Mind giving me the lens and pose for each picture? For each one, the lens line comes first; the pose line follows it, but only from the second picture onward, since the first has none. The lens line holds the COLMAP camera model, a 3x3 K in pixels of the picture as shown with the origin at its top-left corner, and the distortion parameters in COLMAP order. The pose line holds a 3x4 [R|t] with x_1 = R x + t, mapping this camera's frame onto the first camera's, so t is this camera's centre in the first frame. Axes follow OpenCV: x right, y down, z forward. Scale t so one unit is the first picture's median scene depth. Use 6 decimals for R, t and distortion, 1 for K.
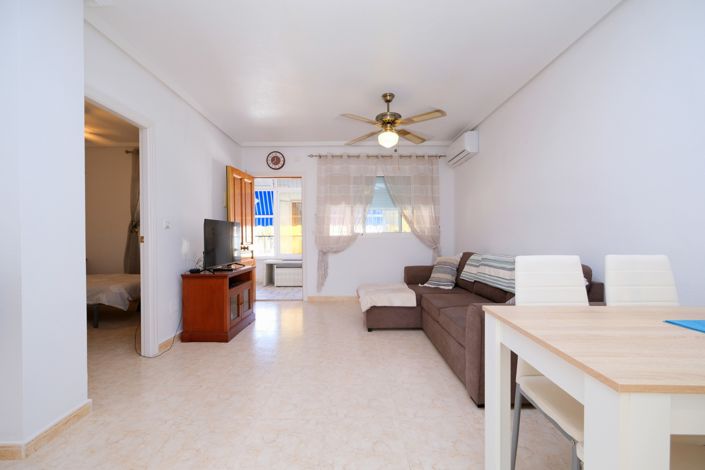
lens RADIAL K [[305.4, 0, 351.1], [0, 305.4, 238.3], [0, 0, 1]] dist [-0.000835, -0.000054]
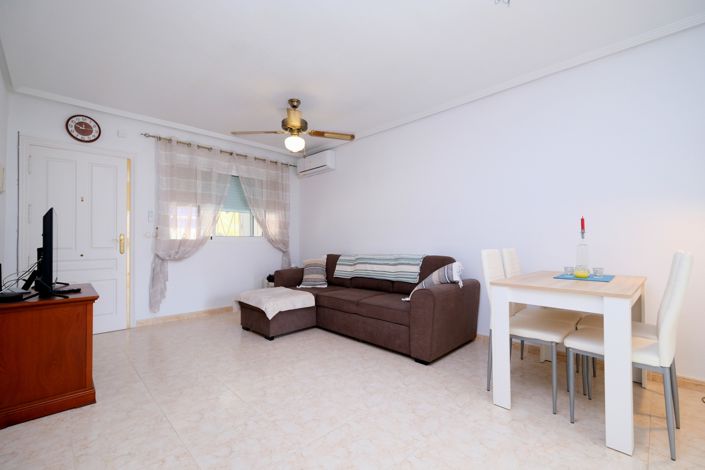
lens RADIAL K [[304.6, 0, 351.9], [0, 304.6, 236.6], [0, 0, 1]] dist [-0.000969, -0.000070]
pose [[0.712258, 0.013377, 0.701790, -0.298430], [0.005938, 0.999668, -0.025081, 0.006896], [-0.701892, 0.022031, 0.711942, 0.101564]]
